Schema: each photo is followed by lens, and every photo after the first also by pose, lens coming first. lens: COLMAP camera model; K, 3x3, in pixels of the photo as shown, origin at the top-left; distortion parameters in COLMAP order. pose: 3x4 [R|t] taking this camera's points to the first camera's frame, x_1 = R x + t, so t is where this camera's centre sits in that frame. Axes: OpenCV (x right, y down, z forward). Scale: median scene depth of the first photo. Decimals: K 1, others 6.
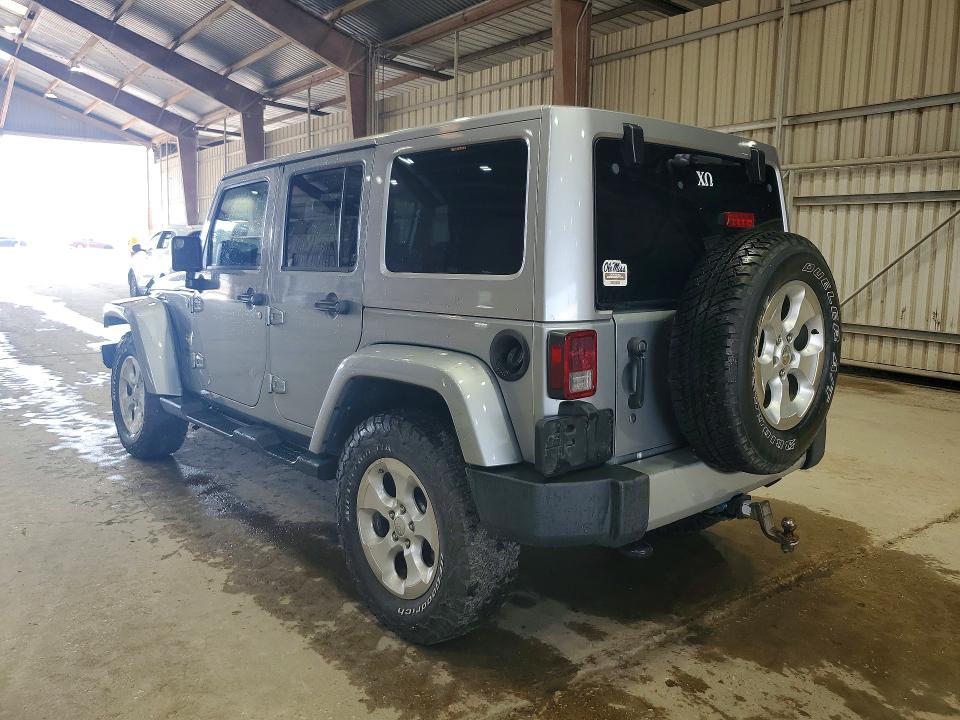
lens RADIAL K [[746.7, 0, 480.0], [0, 746.7, 360.0], [0, 0, 1]] dist [0.009756, 0.004969]
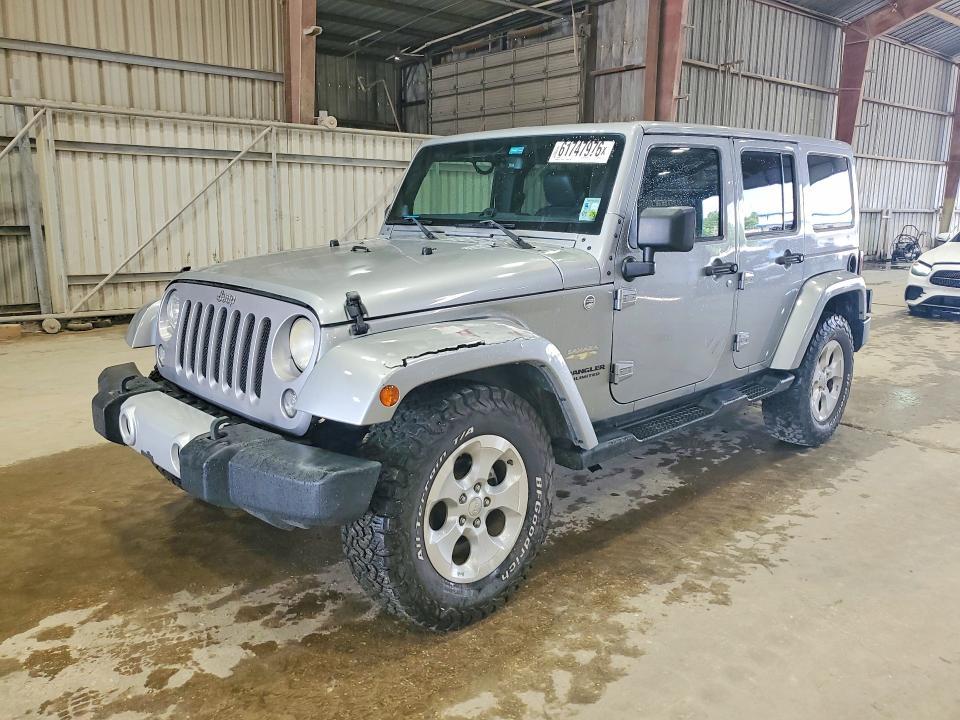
lens RADIAL K [[758.8, 0, 480.0], [0, 758.8, 360.0], [0, 0, 1]] dist [-0.006403, 0.000913]
pose [[-0.052232, -0.213338, 0.975581, -0.666091], [0.141612, 0.965460, 0.218706, -0.113641], [-0.988543, 0.149577, -0.020217, 0.699382]]
